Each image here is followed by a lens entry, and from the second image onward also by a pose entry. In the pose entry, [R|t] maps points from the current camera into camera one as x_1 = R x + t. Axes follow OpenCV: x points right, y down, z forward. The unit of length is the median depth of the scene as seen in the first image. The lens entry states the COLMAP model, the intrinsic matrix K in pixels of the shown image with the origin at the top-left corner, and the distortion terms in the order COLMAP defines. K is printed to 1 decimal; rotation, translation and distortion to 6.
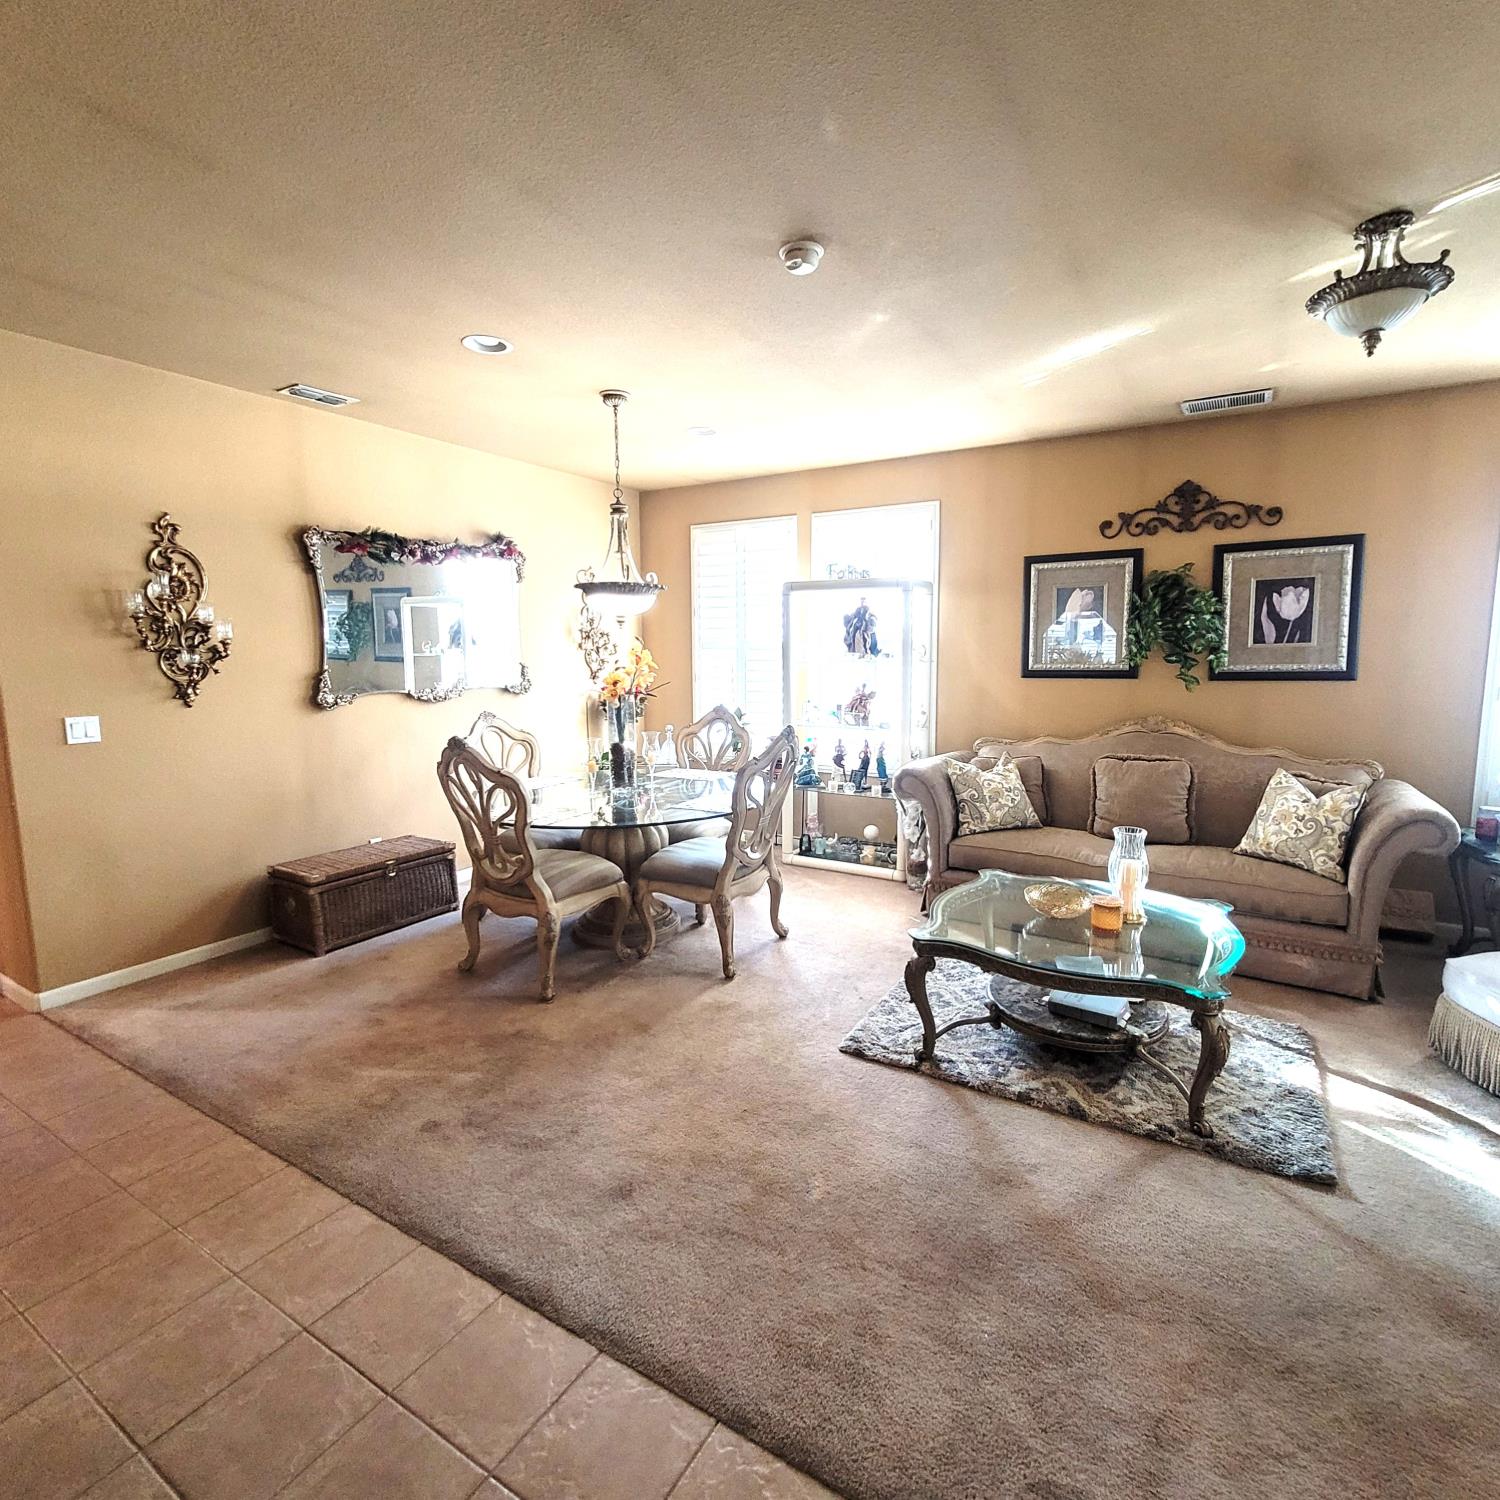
lens RADIAL K [[782.8, 0, 777.7], [0, 782.8, 746.2], [0, 0, 1]] dist [0.002533, -0.000150]
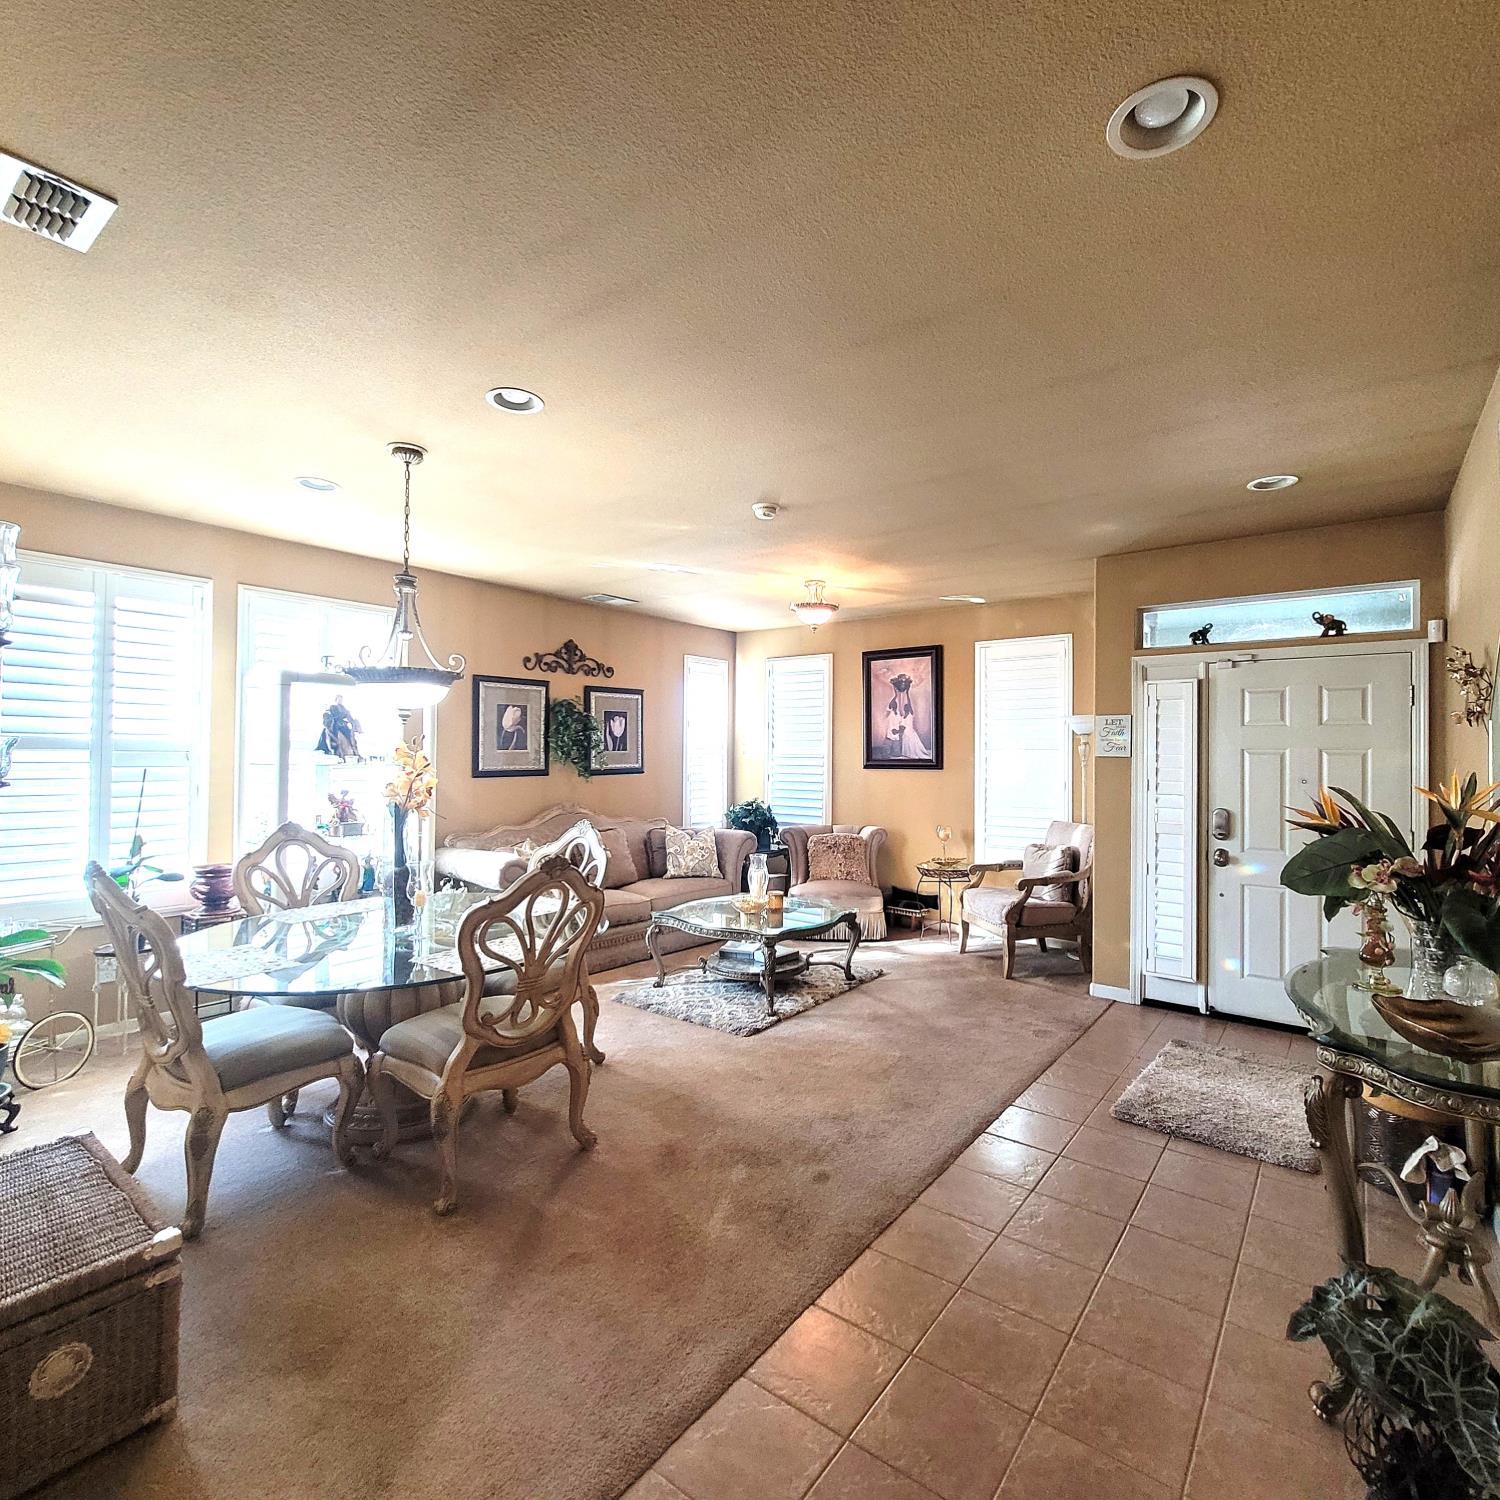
lens RADIAL K [[782.8, 0, 777.7], [0, 782.8, 746.2], [0, 0, 1]] dist [0.002533, -0.000150]
pose [[0.105851, 0.017519, 0.994228, -0.916022], [0.117391, 0.992633, -0.029989, -0.055088], [-0.987429, 0.119887, 0.103014, 0.513163]]
